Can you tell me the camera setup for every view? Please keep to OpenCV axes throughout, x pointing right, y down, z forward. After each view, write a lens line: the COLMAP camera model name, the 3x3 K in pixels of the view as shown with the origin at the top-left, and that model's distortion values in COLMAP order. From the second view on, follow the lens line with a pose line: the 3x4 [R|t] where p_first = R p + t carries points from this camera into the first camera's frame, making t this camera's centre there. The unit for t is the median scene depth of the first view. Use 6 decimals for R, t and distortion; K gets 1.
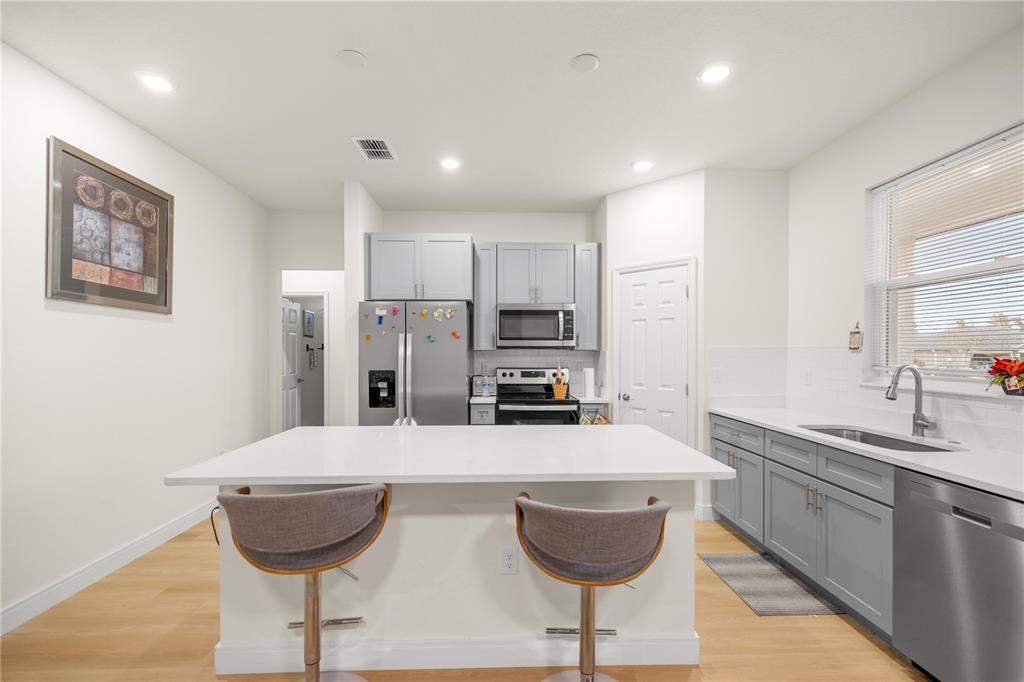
lens RADIAL K [[435.3, 0, 511.4], [0, 435.3, 353.7], [0, 0, 1]] dist [0.001000, 0.000080]
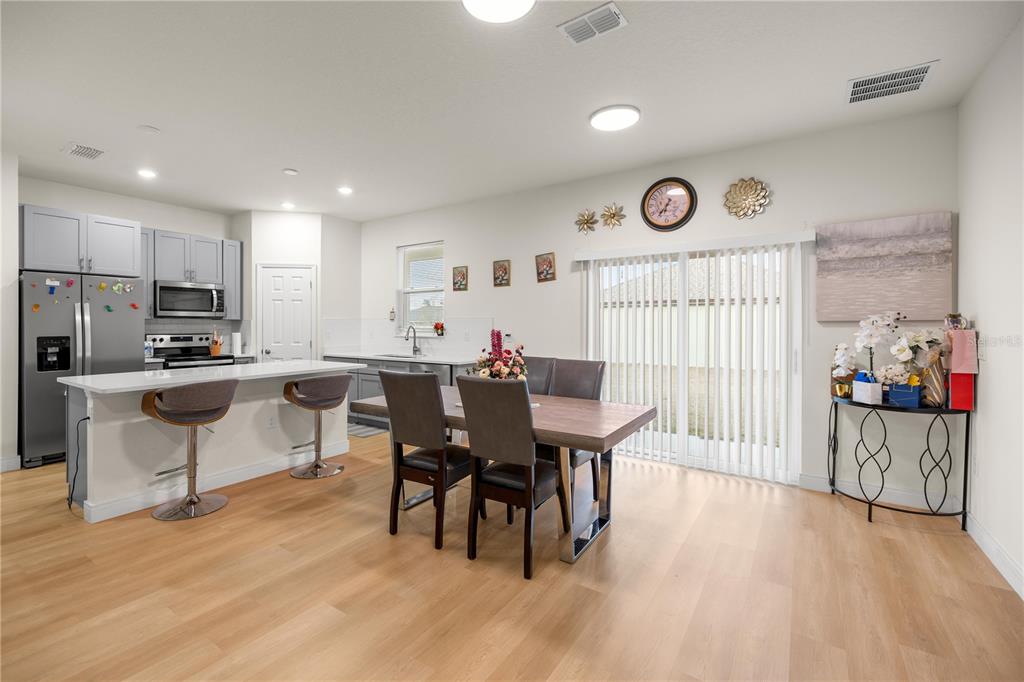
lens RADIAL K [[452.9, 0, 484.0], [0, 452.9, 323.0], [0, 0, 1]] dist [0.000628, 0.000150]
pose [[0.603078, 0.002323, 0.797679, -0.548775], [0.003492, 0.999978, -0.005553, 0.014414], [-0.797675, 0.006134, 0.603057, -0.539458]]
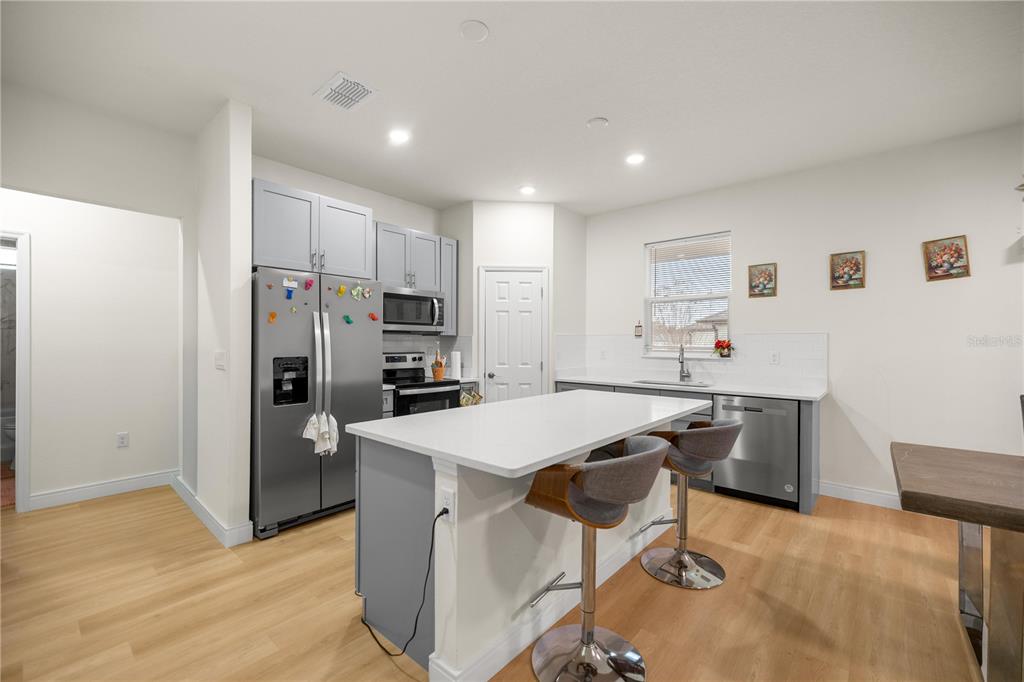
lens RADIAL K [[429.1, 0, 508.3], [0, 429.1, 339.6], [0, 0, 1]] dist [0.000965, 0.000097]
pose [[0.682969, 0.005542, 0.730426, -0.594932], [0.000205, 0.999970, -0.007779, 0.012302], [-0.730447, 0.005462, 0.682947, 0.173074]]
